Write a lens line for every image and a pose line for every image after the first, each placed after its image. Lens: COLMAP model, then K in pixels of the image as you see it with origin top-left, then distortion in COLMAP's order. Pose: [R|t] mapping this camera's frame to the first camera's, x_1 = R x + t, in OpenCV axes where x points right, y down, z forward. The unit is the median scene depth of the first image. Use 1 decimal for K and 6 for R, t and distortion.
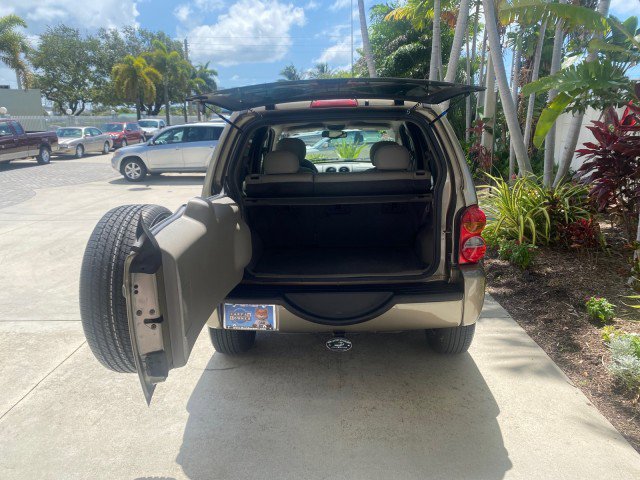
lens RADIAL K [[488.4, 0, 319.1], [0, 488.4, 232.4], [0, 0, 1]] dist [0.029653, -0.029109]
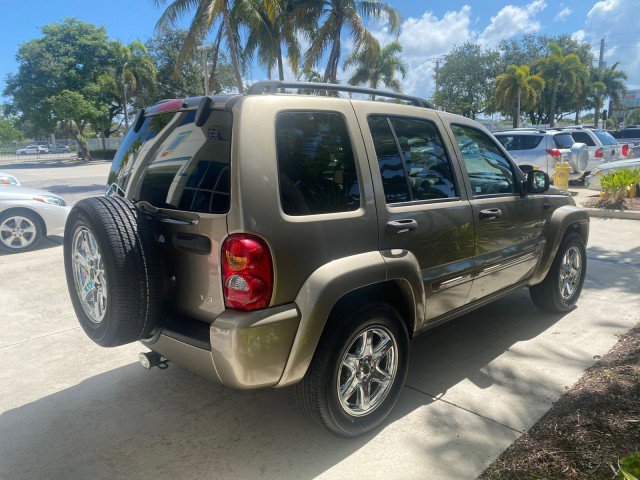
lens RADIAL K [[490.6, 0, 320.0], [0, 490.6, 234.0], [0, 0, 1]] dist [0.010889, -0.003262]
pose [[0.722572, 0.128897, -0.679173, 0.254857], [-0.139865, 0.989403, 0.038973, -0.028422], [0.676999, 0.066831, 0.732943, 0.144546]]
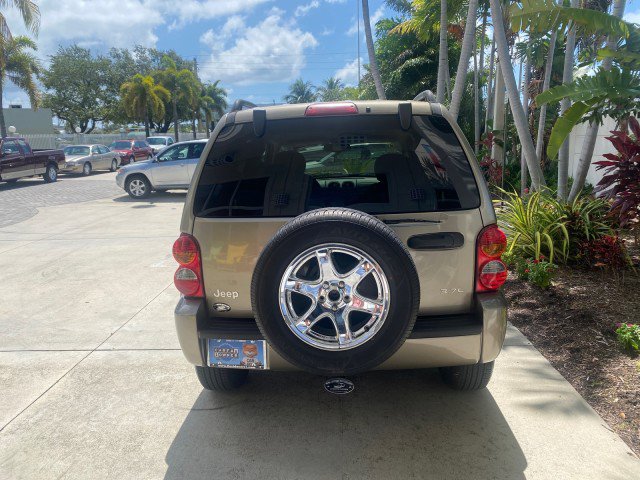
lens RADIAL K [[488.4, 0, 319.1], [0, 488.4, 232.4], [0, 0, 1]] dist [0.029653, -0.029109]
pose [[0.999809, -0.007950, -0.017852, 0.006594], [0.007399, 0.999499, -0.030765, -0.004688], [0.018087, 0.030627, 0.999367, 0.034578]]
